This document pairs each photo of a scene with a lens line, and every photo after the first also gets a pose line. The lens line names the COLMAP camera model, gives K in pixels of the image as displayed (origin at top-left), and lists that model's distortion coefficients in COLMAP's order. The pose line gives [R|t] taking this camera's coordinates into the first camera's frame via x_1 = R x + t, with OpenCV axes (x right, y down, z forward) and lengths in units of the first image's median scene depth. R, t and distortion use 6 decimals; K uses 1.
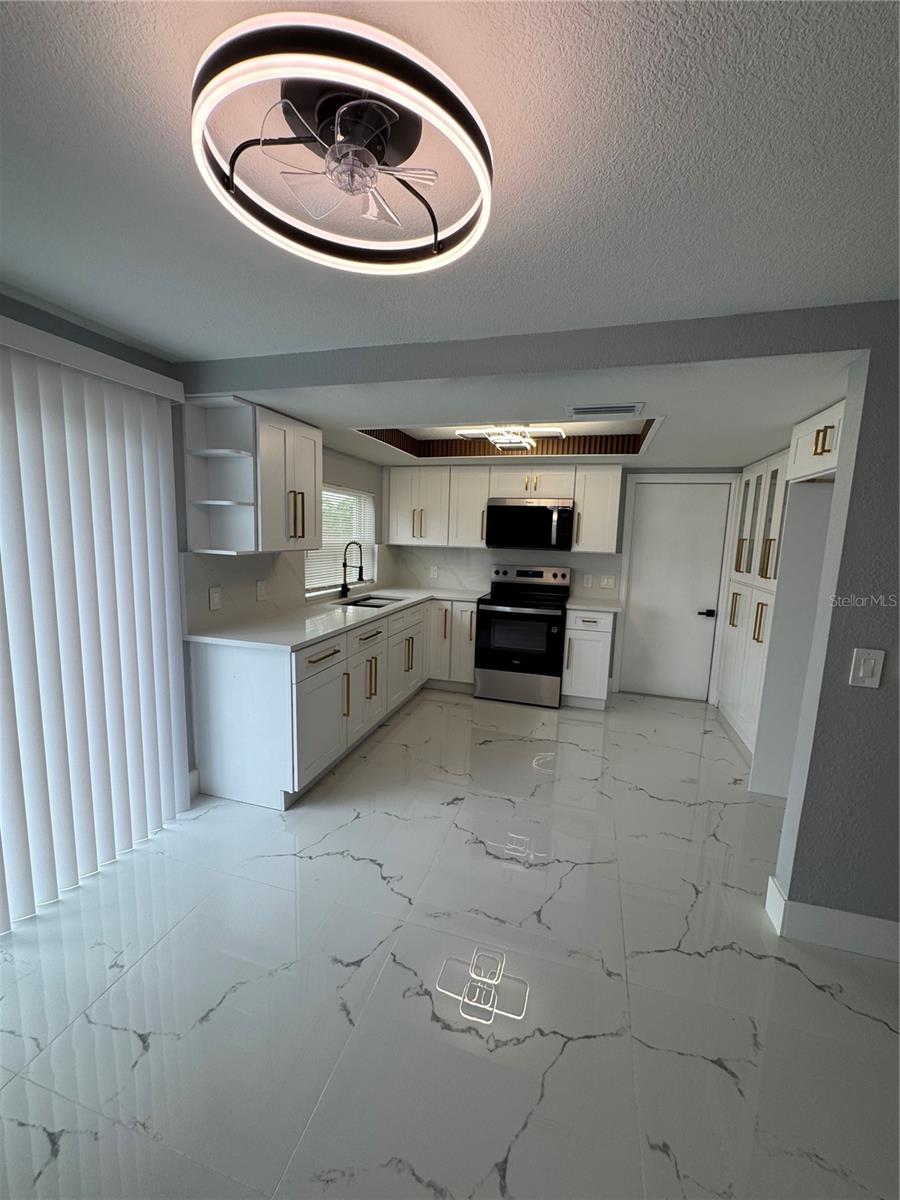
lens RADIAL K [[482.4, 0, 454.5], [0, 482.4, 598.2], [0, 0, 1]] dist [-0.001114, 0.000157]
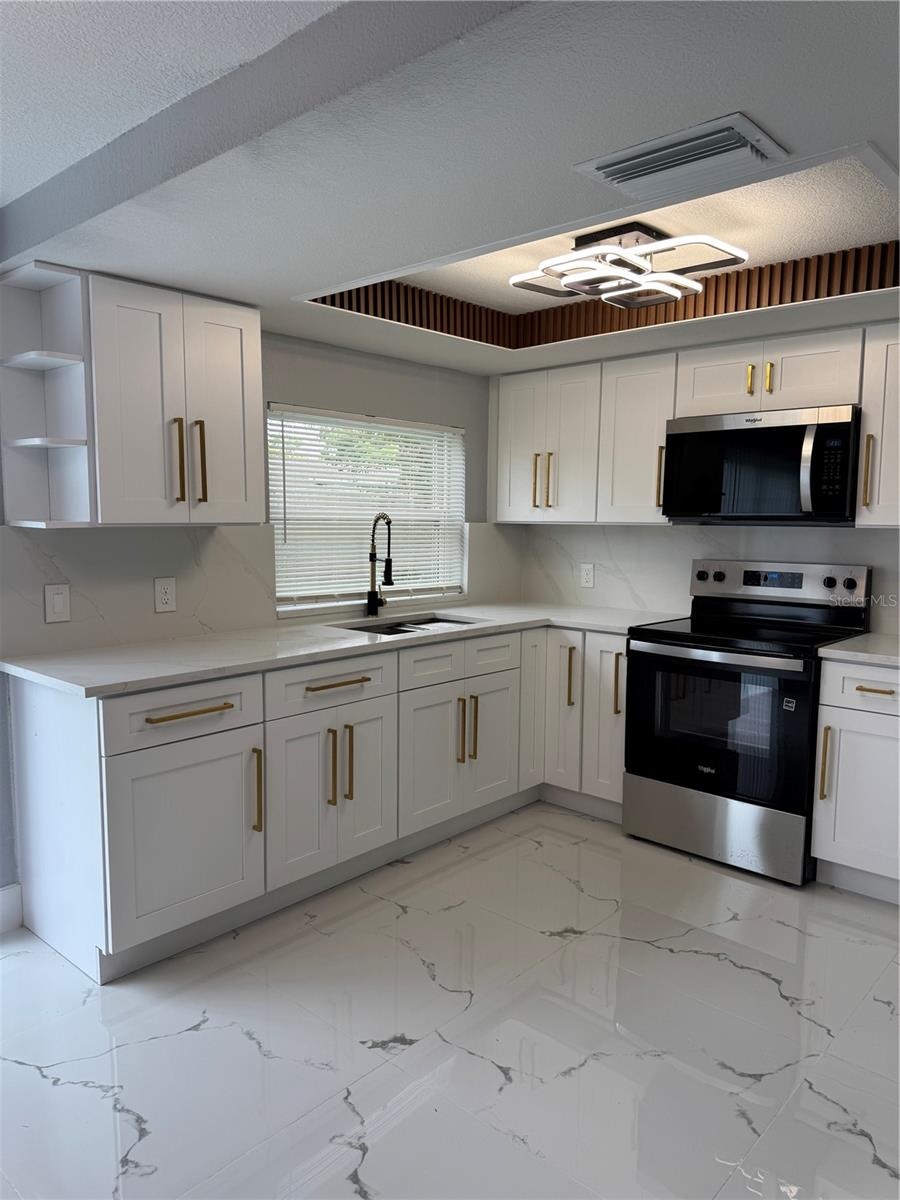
lens RADIAL K [[823.9, 0, 448.0], [0, 823.9, 606.8], [0, 0, 1]] dist [-0.000016, -0.005557]
pose [[0.892131, 0.022926, -0.451196, 0.256678], [-0.038459, 0.998940, -0.025285, 0.007709], [0.450138, 0.039910, 0.892067, 0.187067]]
